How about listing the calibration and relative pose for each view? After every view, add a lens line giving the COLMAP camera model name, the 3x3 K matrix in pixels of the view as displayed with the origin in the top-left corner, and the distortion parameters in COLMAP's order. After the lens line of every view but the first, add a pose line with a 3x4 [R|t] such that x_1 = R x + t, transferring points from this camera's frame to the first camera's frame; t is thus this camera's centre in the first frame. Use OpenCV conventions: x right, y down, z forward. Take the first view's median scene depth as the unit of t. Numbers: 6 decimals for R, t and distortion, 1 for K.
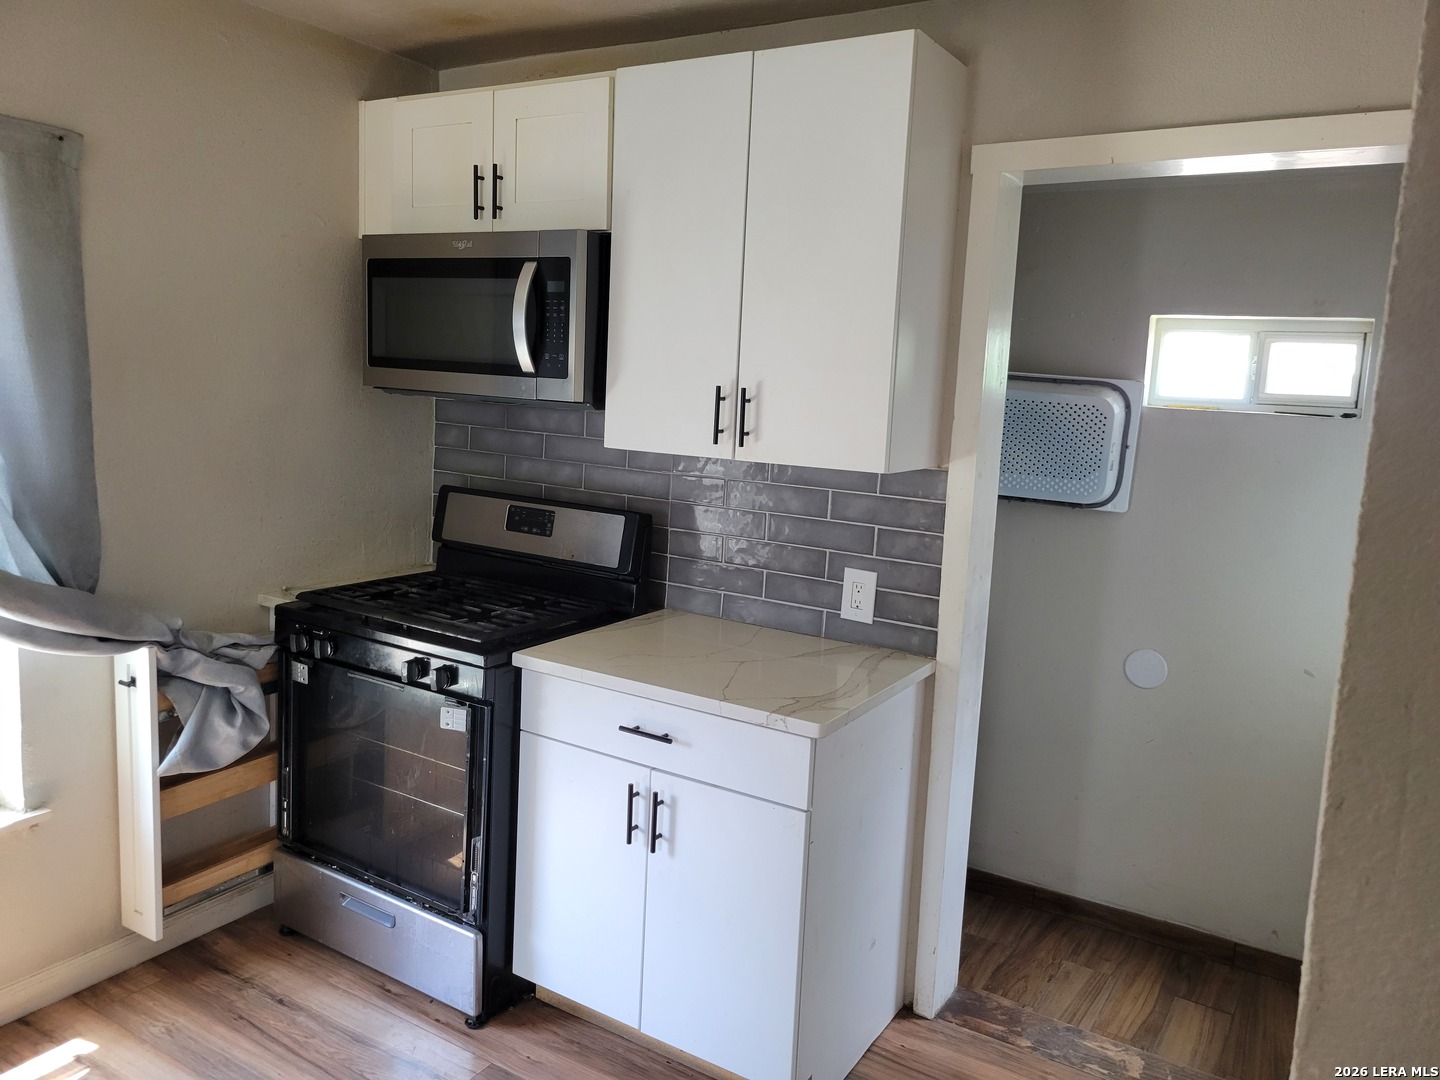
lens RADIAL K [[1085.7, 0, 715.5], [0, 1085.7, 507.4], [0, 0, 1]] dist [0.060137, -0.045978]
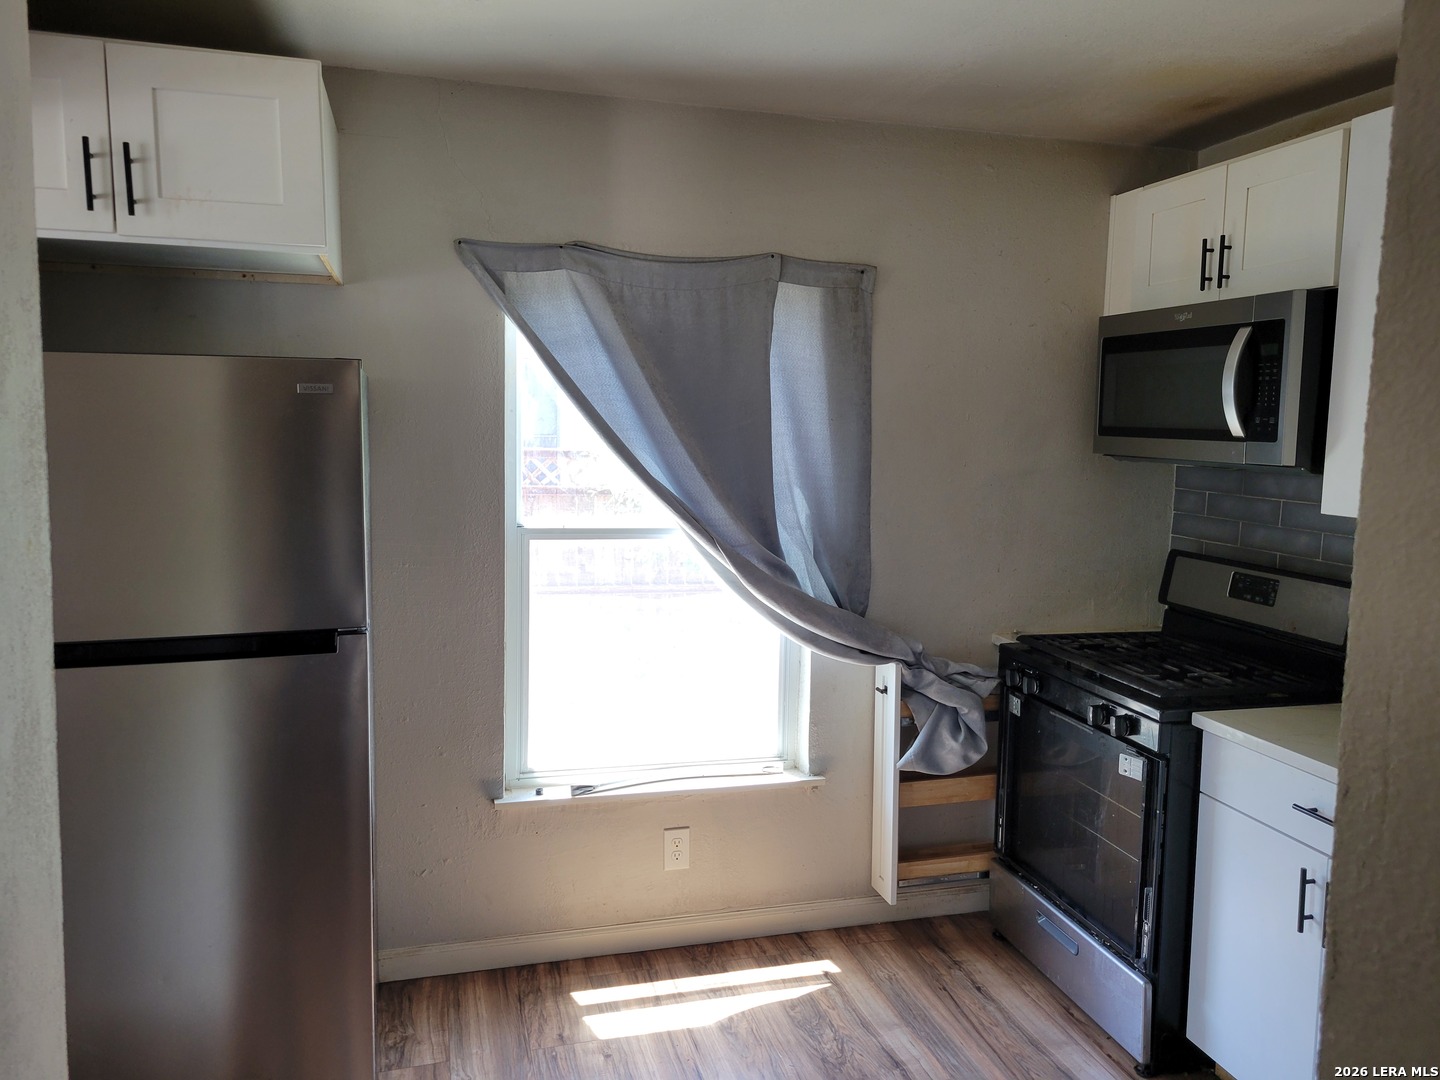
lens RADIAL K [[1085.7, 0, 715.5], [0, 1085.7, 507.4], [0, 0, 1]] dist [0.060137, -0.045978]
pose [[0.731016, 0.020576, -0.682050, 0.172467], [-0.066058, 0.996984, -0.040724, 0.013572], [0.679155, 0.074825, 0.730171, -0.056980]]
